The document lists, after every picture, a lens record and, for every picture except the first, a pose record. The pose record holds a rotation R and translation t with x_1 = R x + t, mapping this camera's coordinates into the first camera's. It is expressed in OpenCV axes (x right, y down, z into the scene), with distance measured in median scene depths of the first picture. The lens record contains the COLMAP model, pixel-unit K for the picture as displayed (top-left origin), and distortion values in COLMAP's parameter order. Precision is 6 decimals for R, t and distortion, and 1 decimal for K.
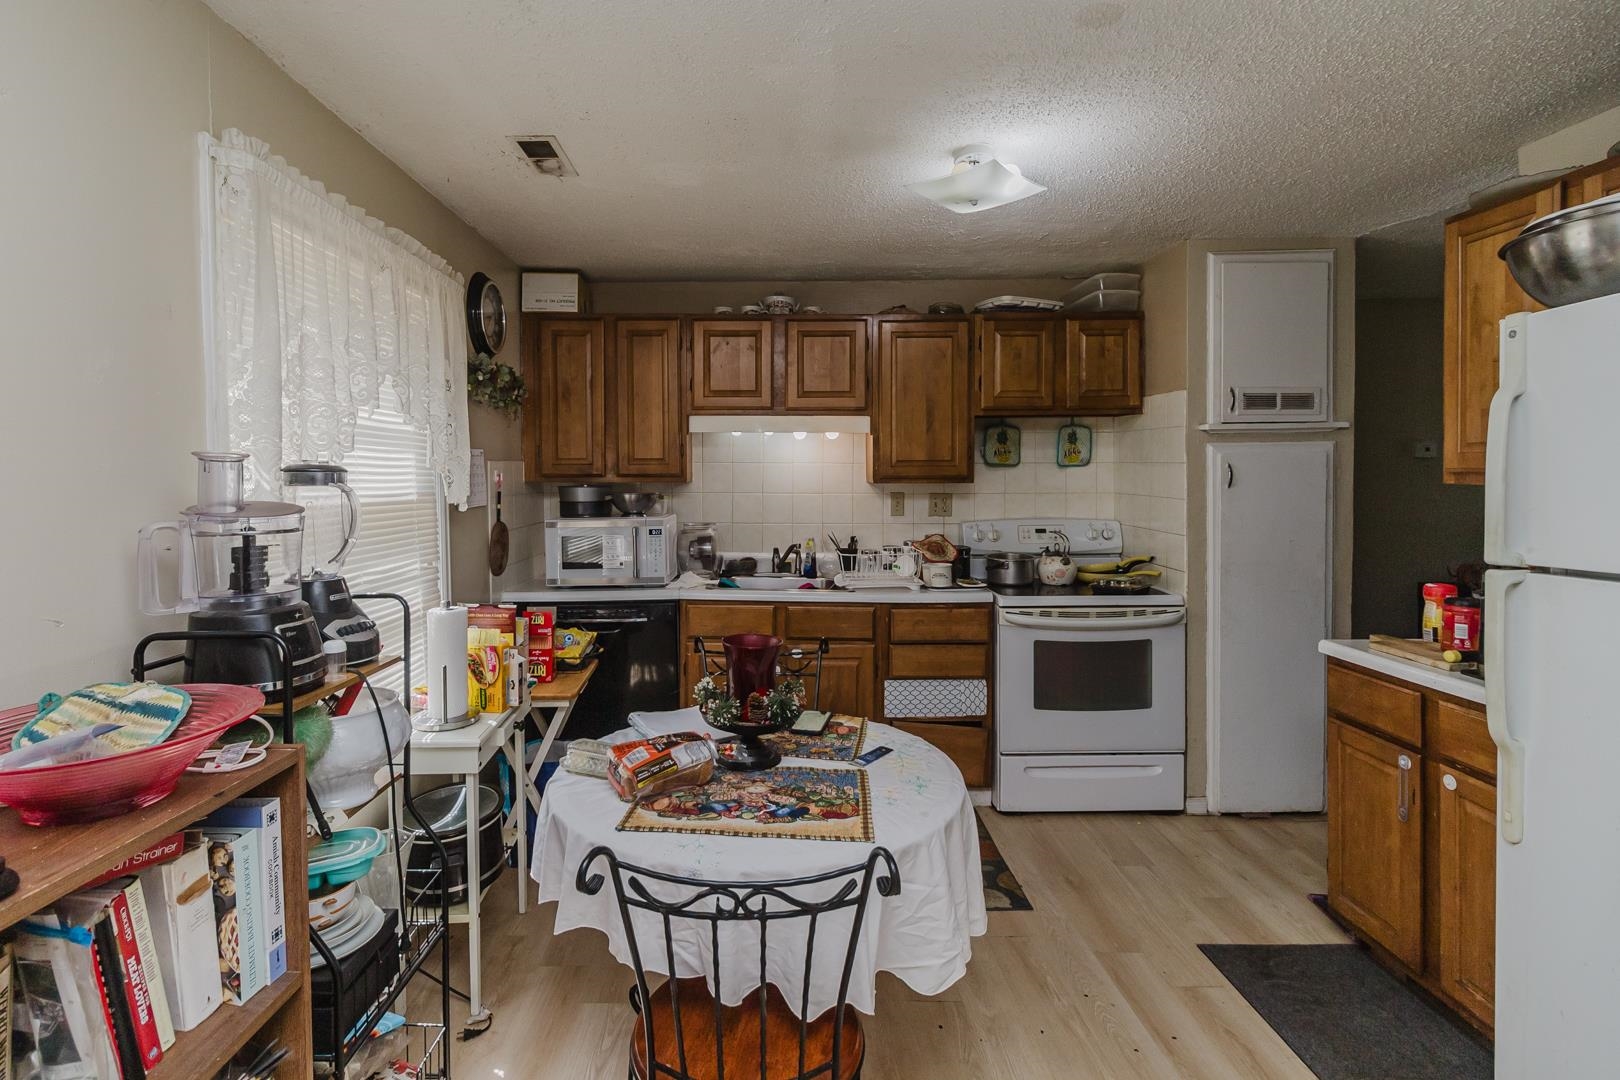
lens RADIAL K [[756.4, 0, 772.4], [0, 756.4, 482.4], [0, 0, 1]] dist [0.000614, 0.000134]
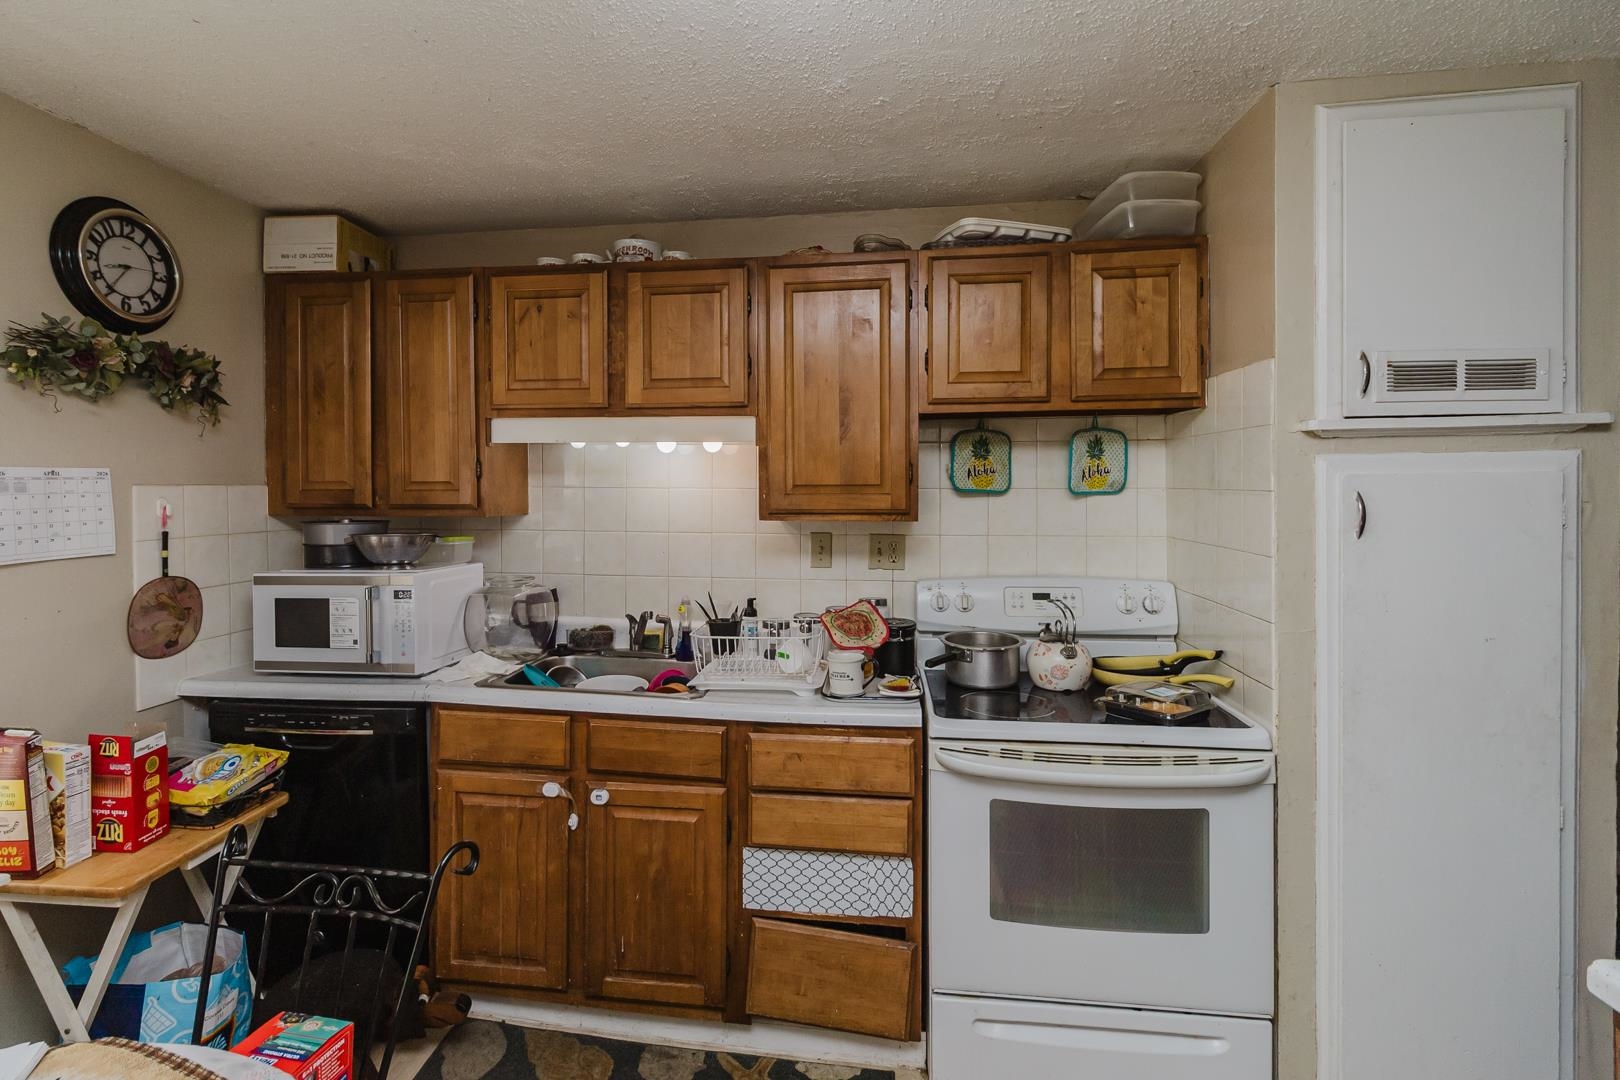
lens RADIAL K [[768.6, 0, 773.9], [0, 768.6, 494.1], [0, 0, 1]] dist [-0.001339, 0.000118]
pose [[0.991139, 0.002924, -0.132797, 0.244622], [-0.004125, 0.999953, -0.008767, -0.016190], [0.132765, 0.009237, 0.991104, 0.374460]]
